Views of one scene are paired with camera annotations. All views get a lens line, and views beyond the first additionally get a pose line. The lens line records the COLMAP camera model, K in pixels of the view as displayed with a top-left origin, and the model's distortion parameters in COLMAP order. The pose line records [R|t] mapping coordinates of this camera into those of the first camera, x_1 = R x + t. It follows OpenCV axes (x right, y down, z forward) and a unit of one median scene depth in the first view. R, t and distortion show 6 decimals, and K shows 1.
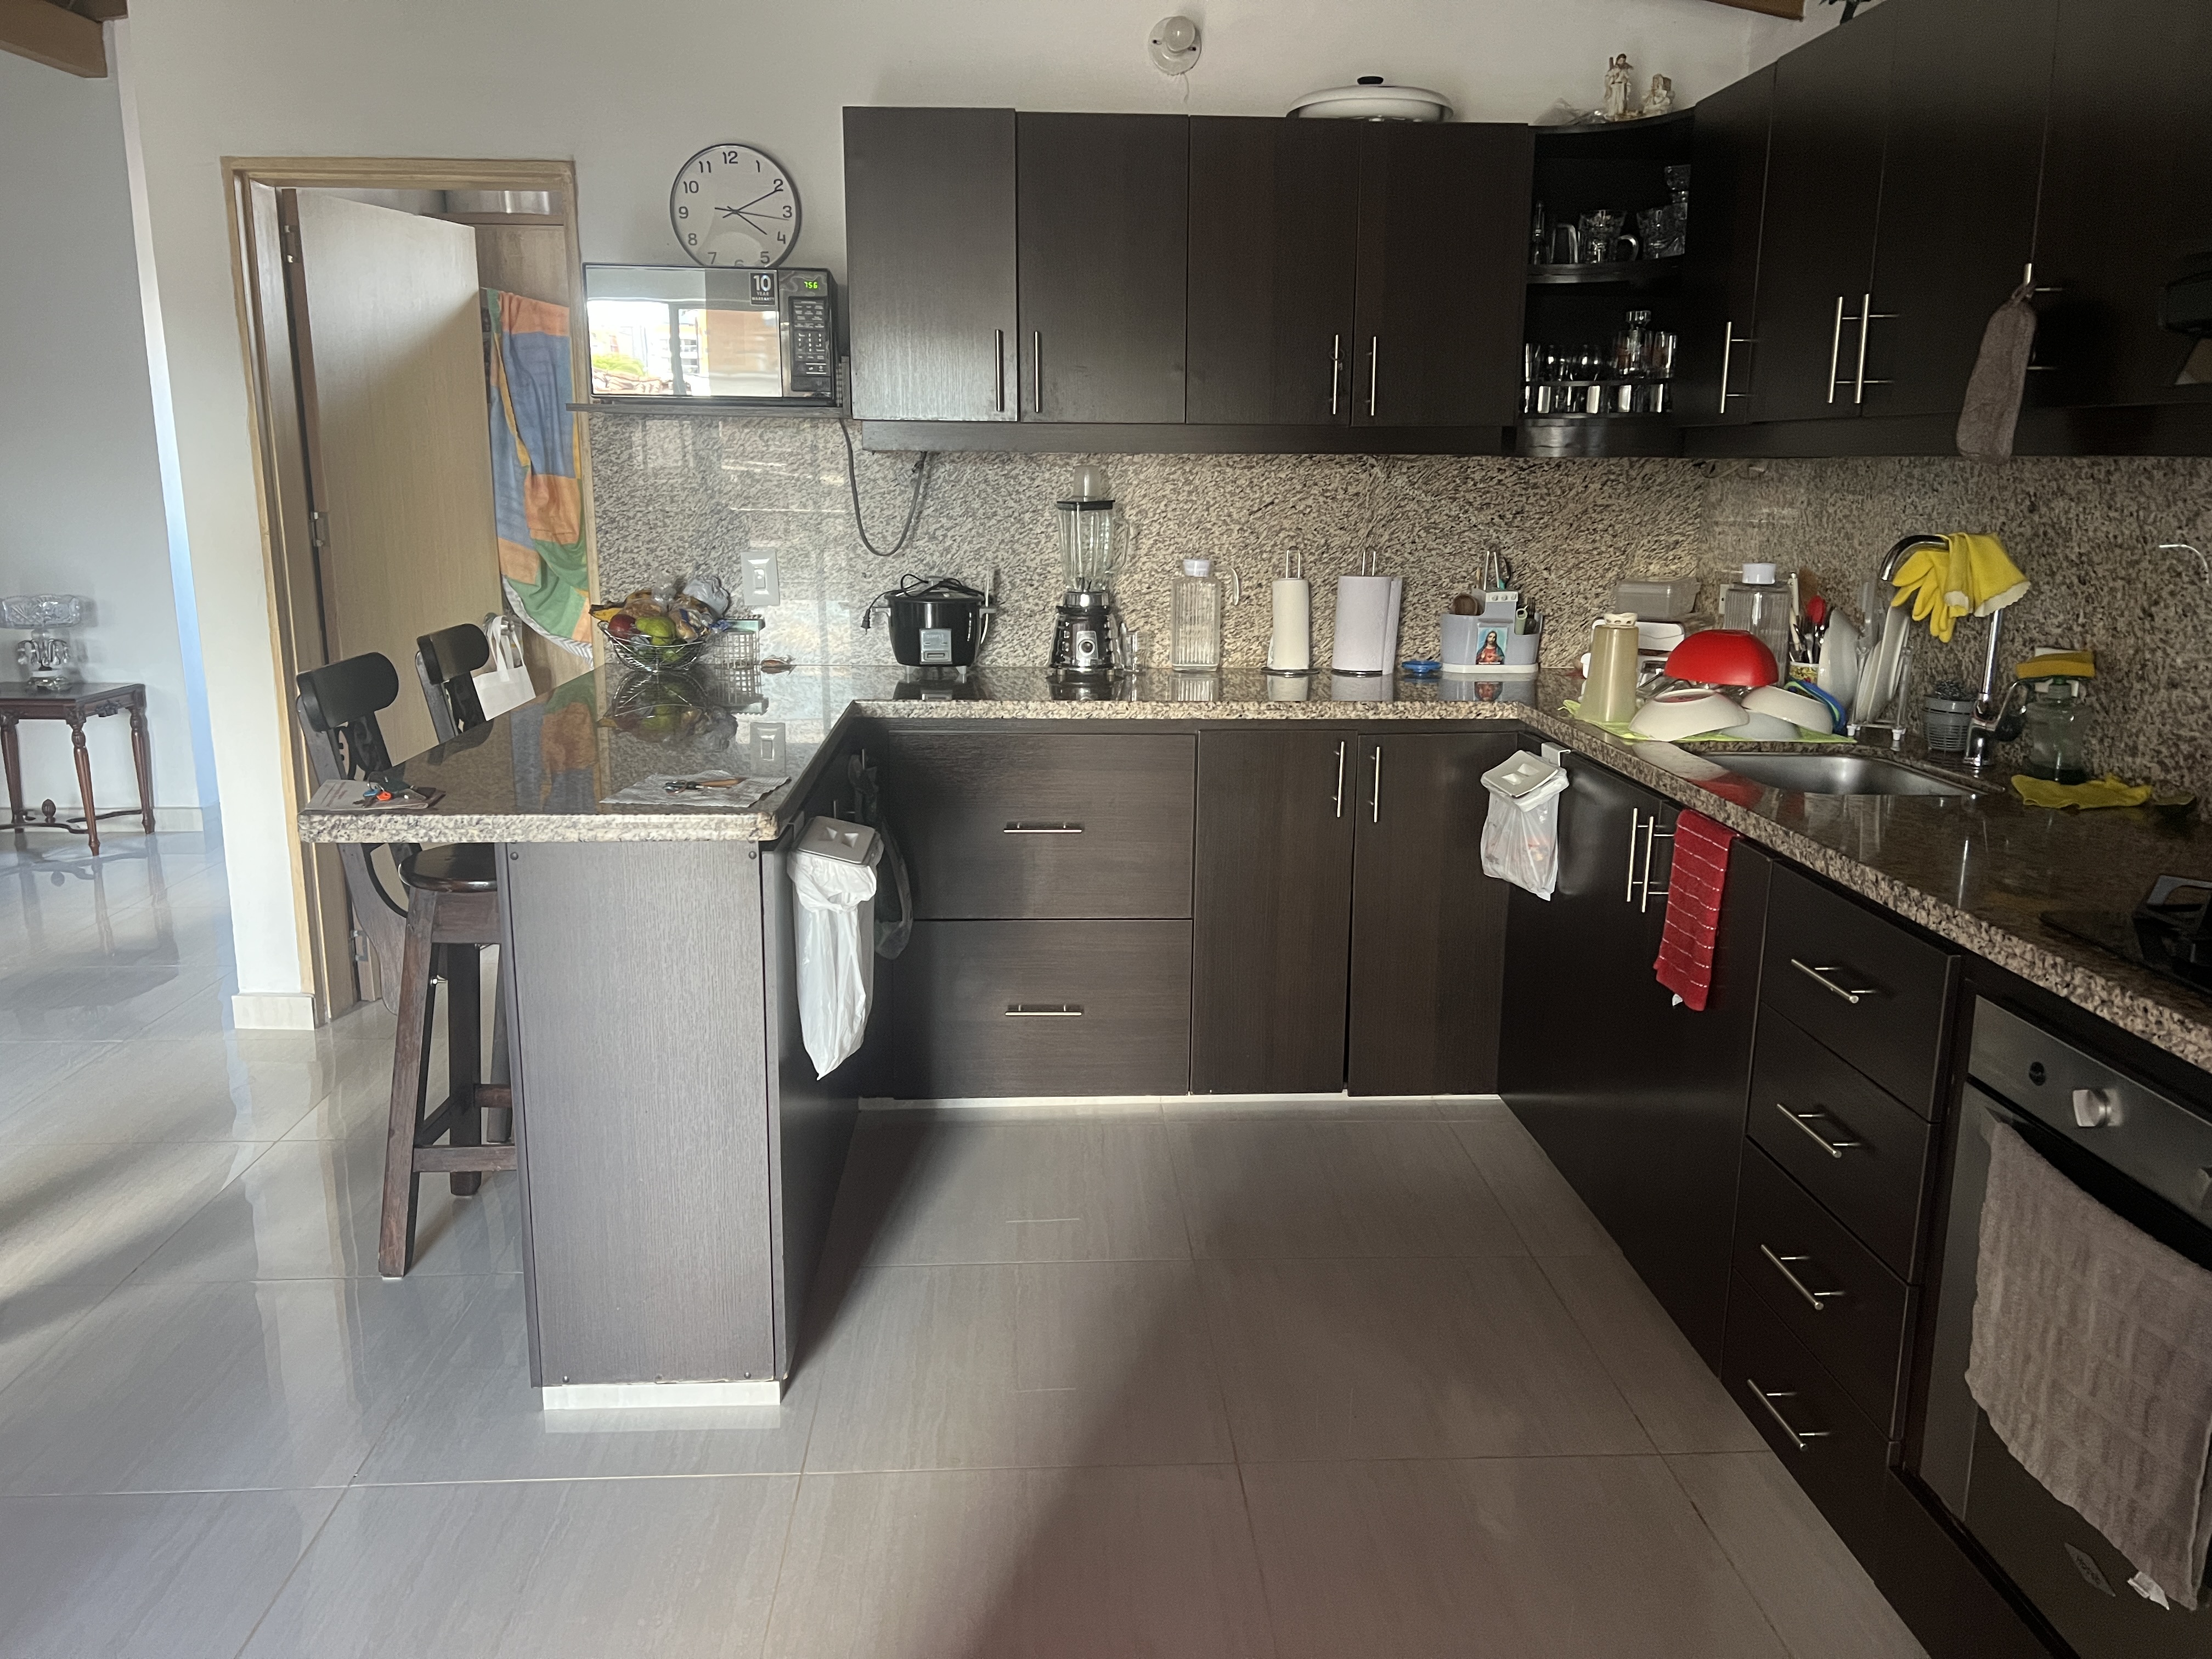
lens RADIAL K [[1692.6, 0, 1140.7], [0, 1692.6, 815.9], [0, 0, 1]] dist [0.067678, -0.067760]
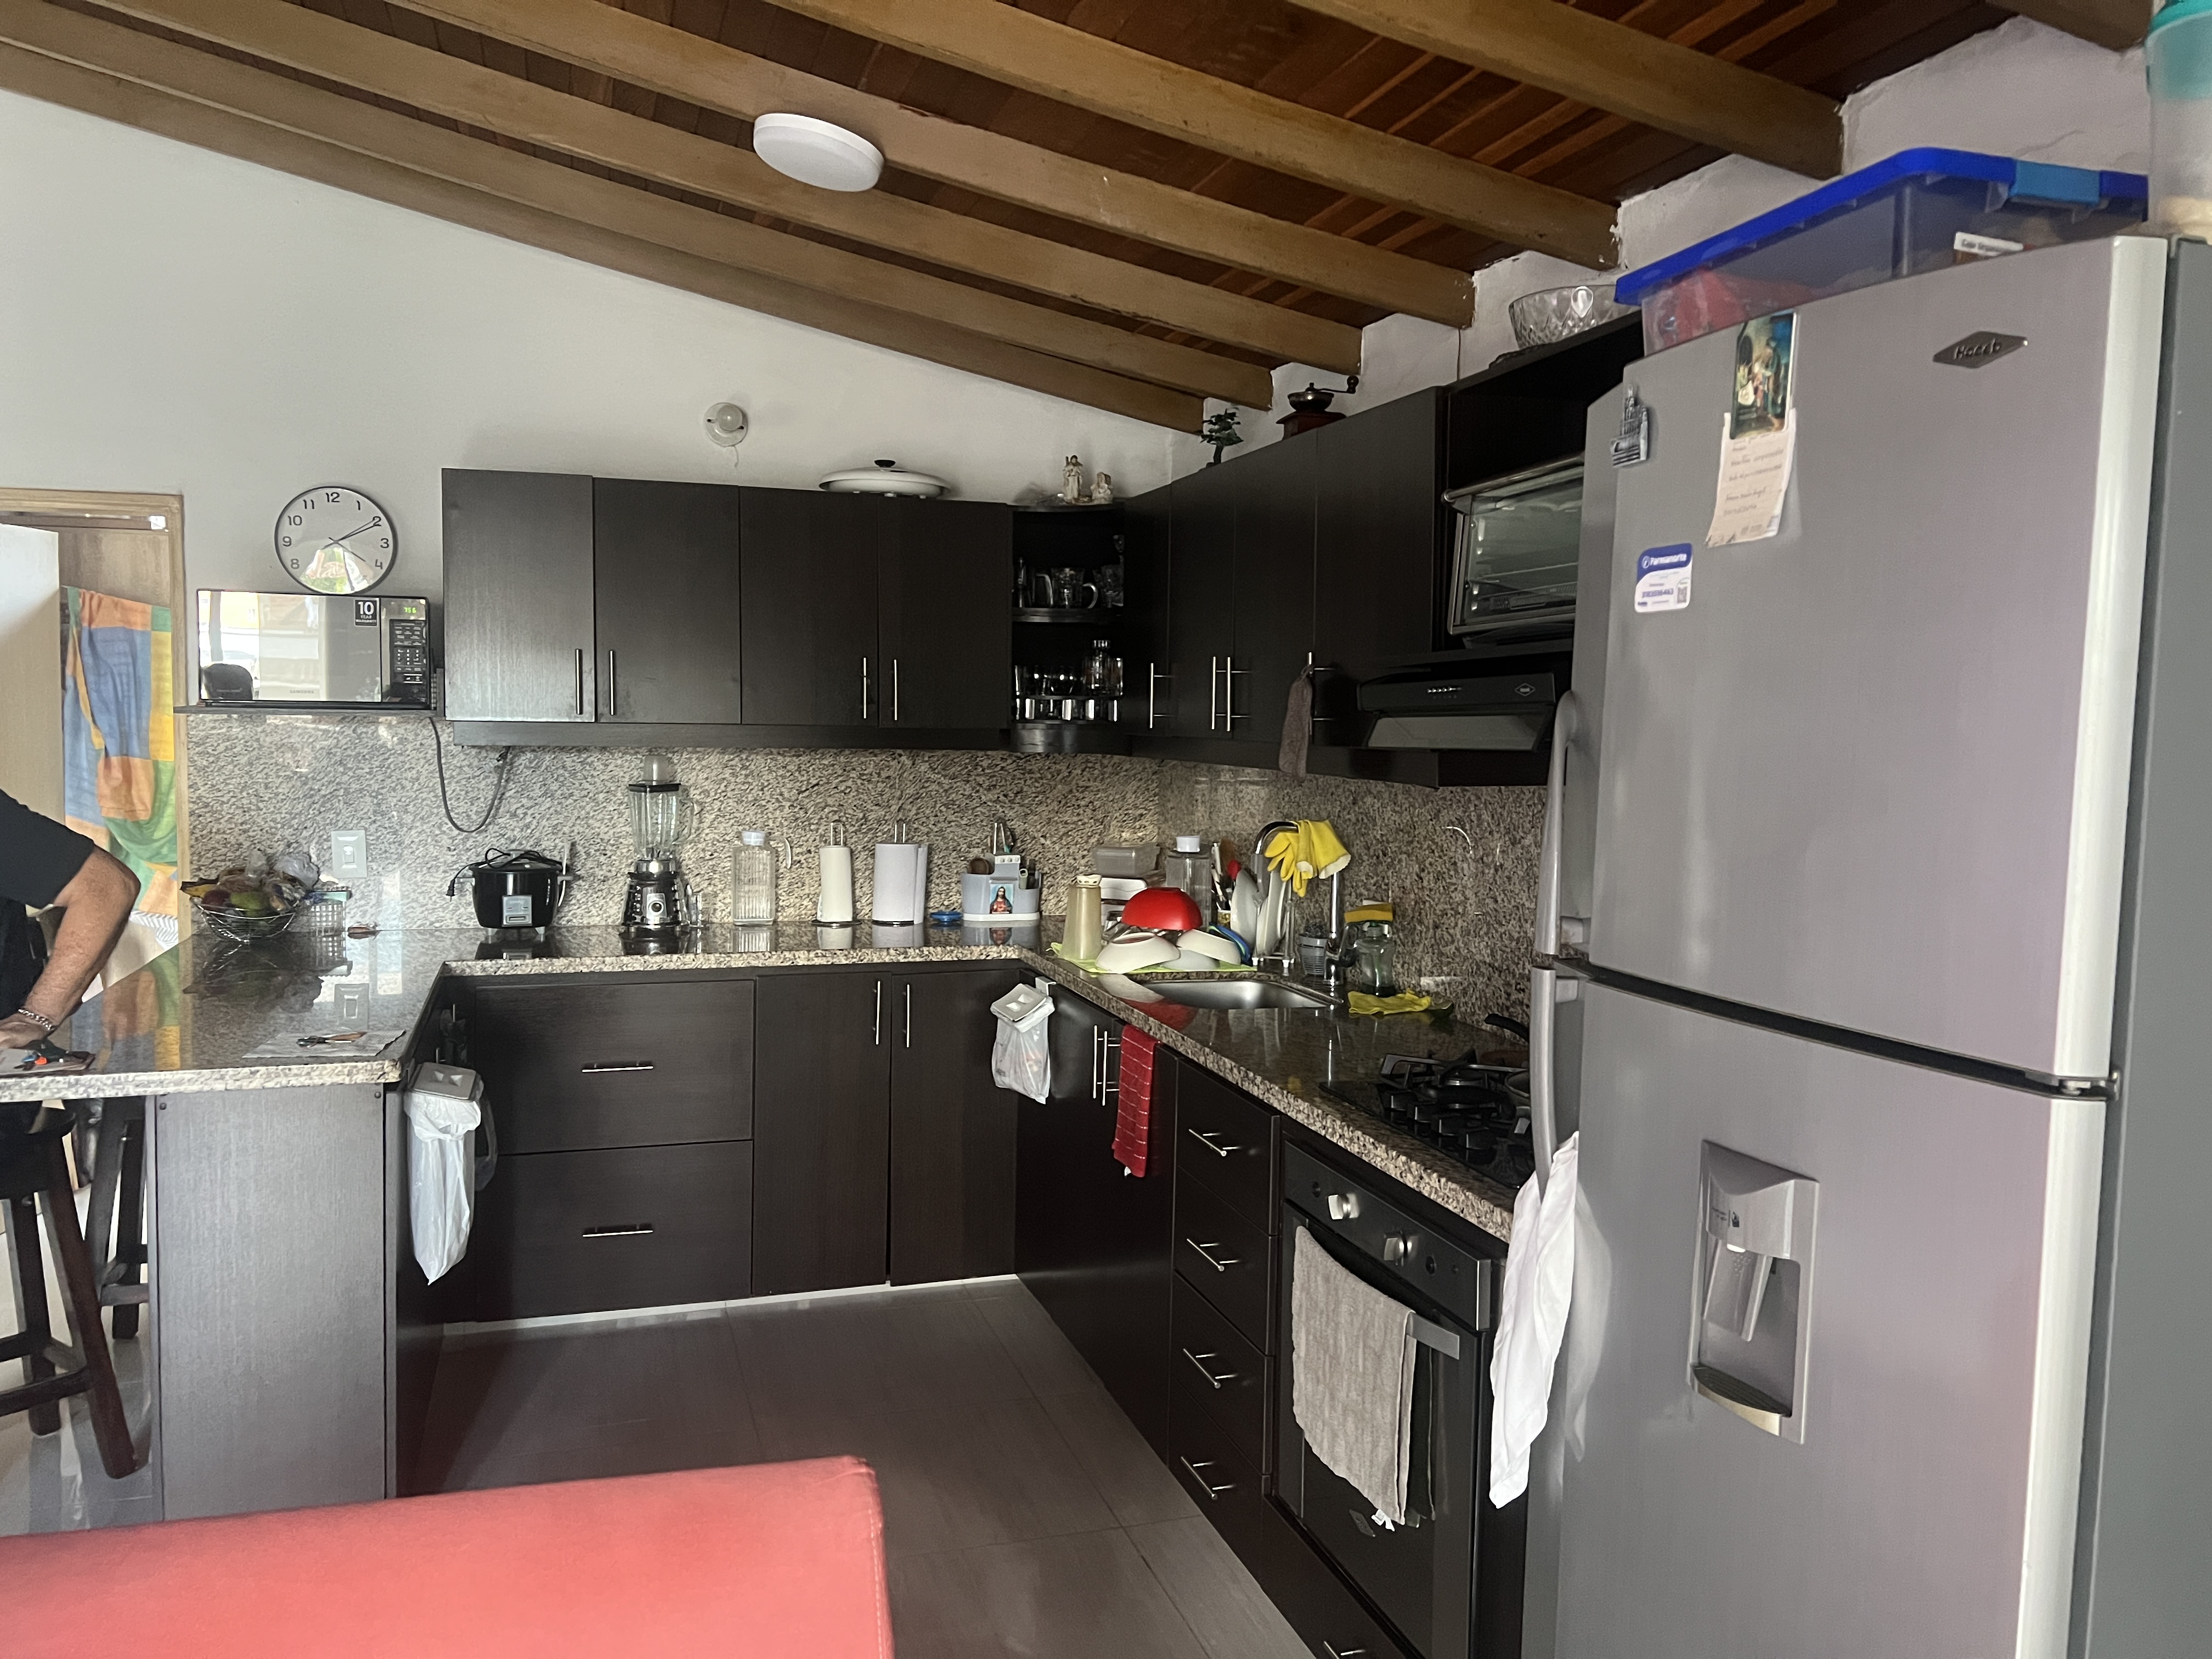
lens RADIAL K [[1692.6, 0, 1127.3], [0, 1692.6, 818.0], [0, 0, 1]] dist [0.067678, -0.067760]
pose [[0.970144, -0.010643, 0.242295, -0.000873], [0.043687, 0.990364, -0.131418, 0.007360], [-0.238562, 0.138080, 0.961261, -0.227665]]
